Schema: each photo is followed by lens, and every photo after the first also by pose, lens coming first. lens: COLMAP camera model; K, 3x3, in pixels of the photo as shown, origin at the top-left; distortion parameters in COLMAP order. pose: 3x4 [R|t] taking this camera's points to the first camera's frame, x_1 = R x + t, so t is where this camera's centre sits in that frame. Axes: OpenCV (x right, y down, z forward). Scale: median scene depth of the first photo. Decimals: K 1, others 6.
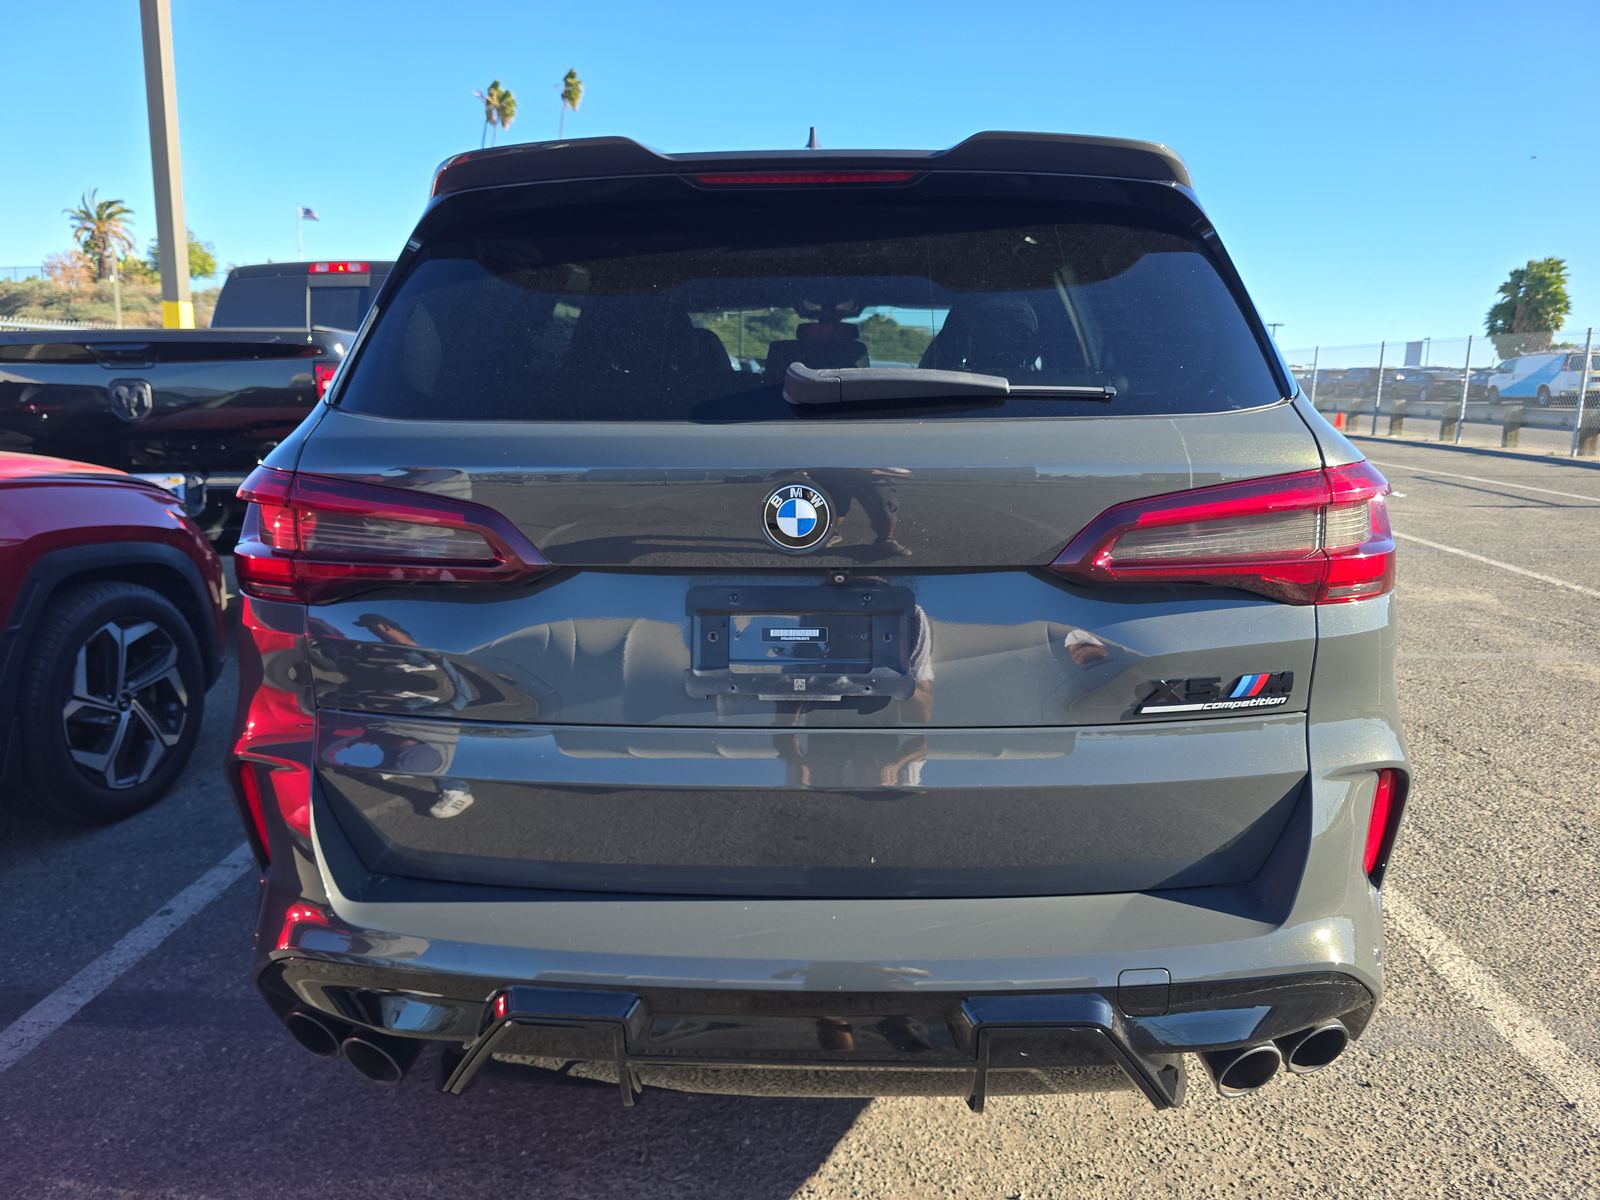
lens RADIAL K [[1071.5, 0, 806.8], [0, 1071.5, 599.0], [0, 0, 1]] dist [0.026903, -0.008106]
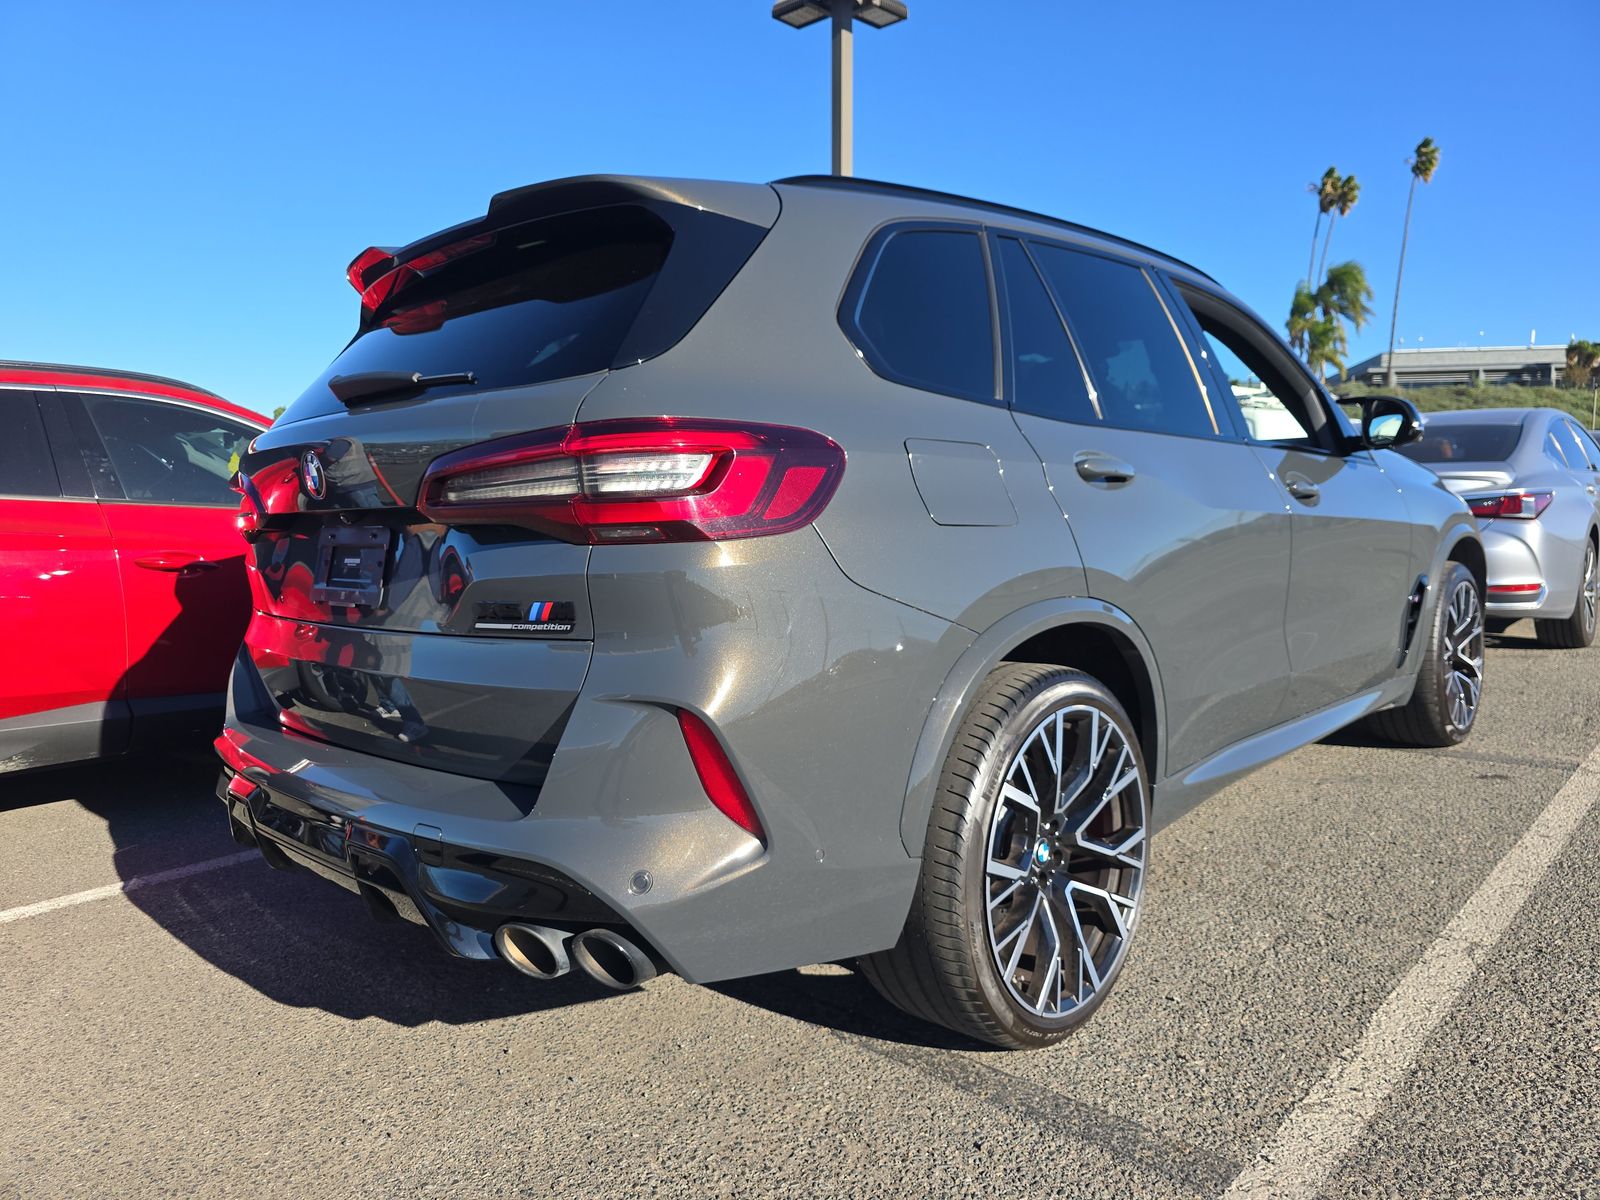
lens RADIAL K [[1071.5, 0, 812.7], [0, 1071.5, 602.5], [0, 0, 1]] dist [0.026903, -0.008106]
pose [[0.757497, 0.042292, -0.651468, 1.391985], [-0.097676, 0.994009, -0.049044, 0.098585], [0.645491, 0.100784, 0.757089, 0.302275]]
